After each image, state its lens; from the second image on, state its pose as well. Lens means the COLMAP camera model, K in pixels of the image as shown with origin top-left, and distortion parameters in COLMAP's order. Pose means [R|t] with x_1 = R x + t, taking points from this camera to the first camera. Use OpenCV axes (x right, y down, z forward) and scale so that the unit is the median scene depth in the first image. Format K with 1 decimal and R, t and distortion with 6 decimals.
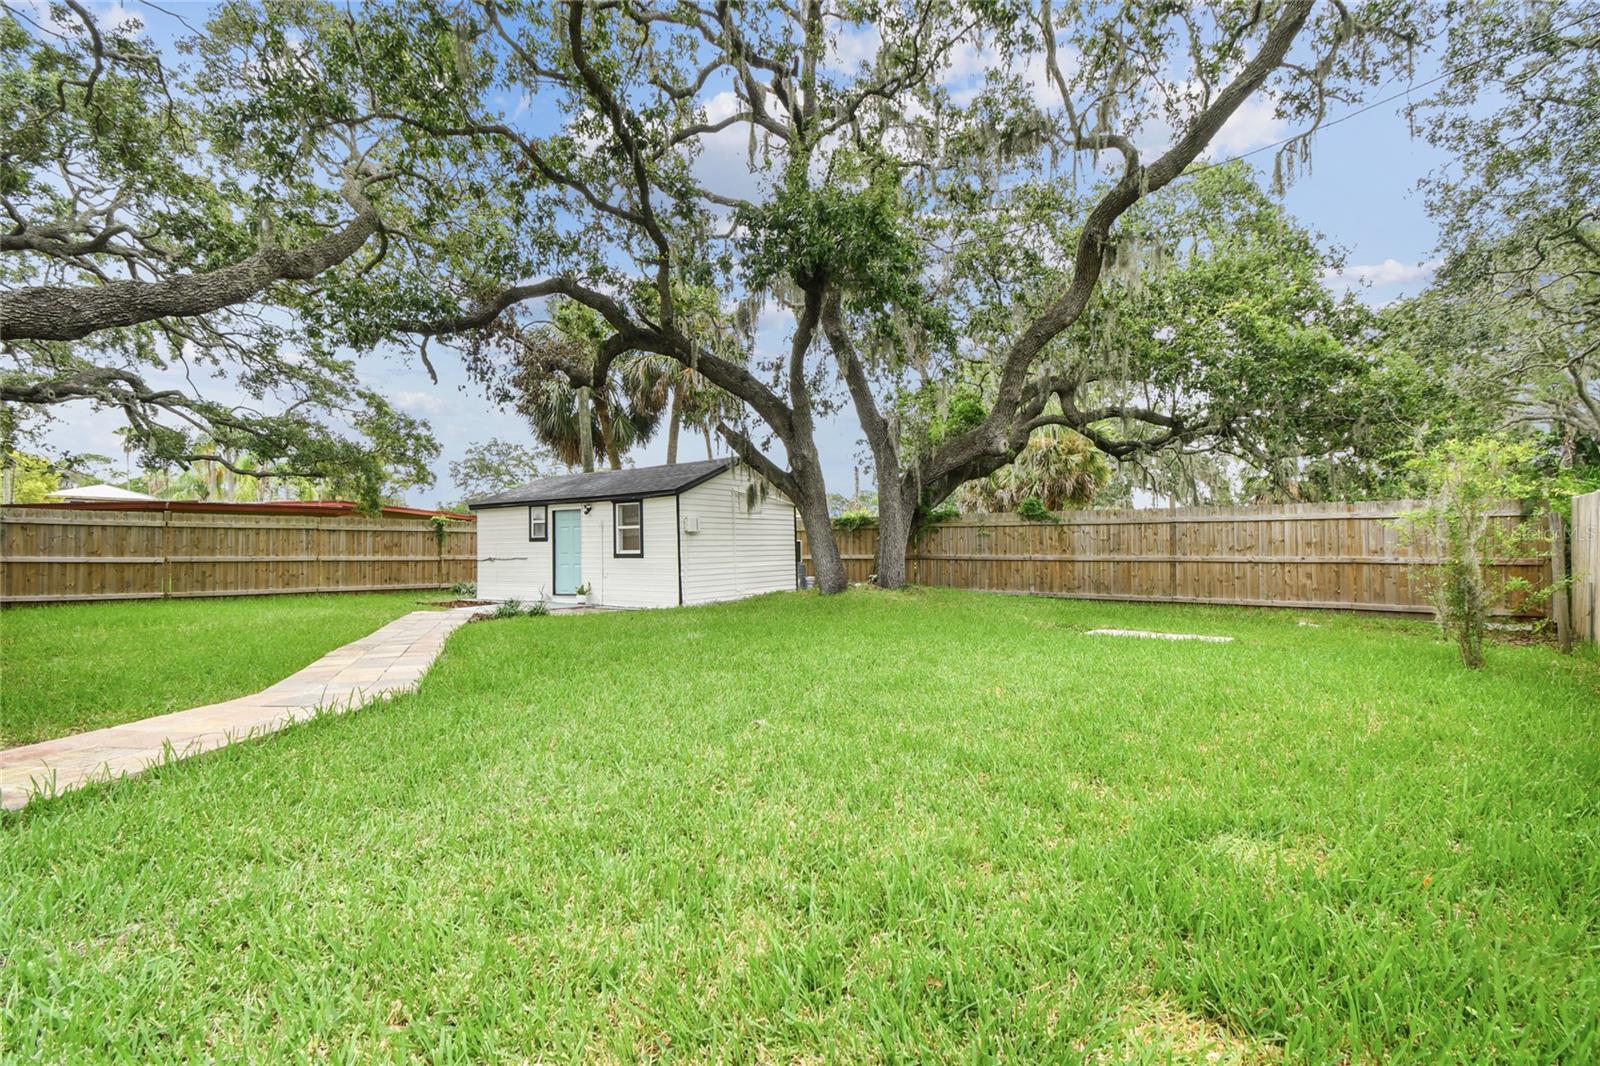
lens RADIAL K [[717.8, 0, 816.3], [0, 717.8, 547.7], [0, 0, 1]] dist [0.045496, -0.023769]
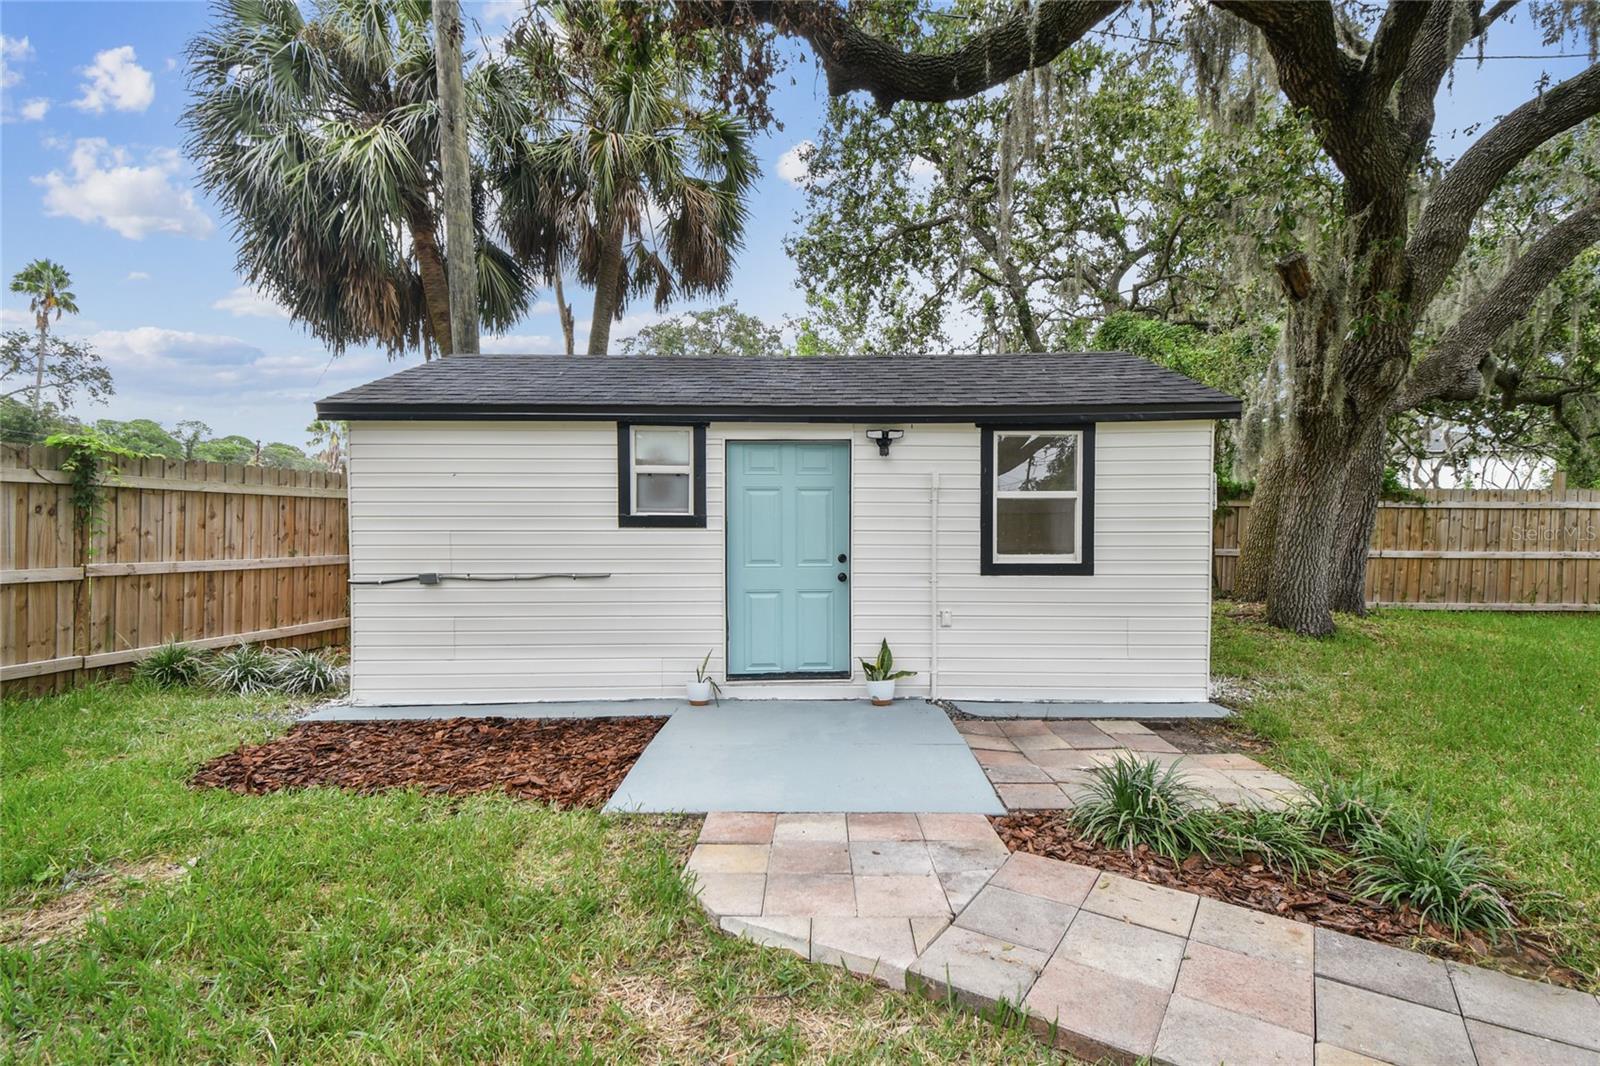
lens RADIAL K [[717.8, 0, 816.3], [0, 717.8, 547.7], [0, 0, 1]] dist [0.045496, -0.023769]
pose [[0.827355, -0.011533, 0.561561, -0.492036], [-0.009241, 0.999374, 0.034139, -0.010666], [-0.561603, -0.033434, 0.826731, 0.643553]]
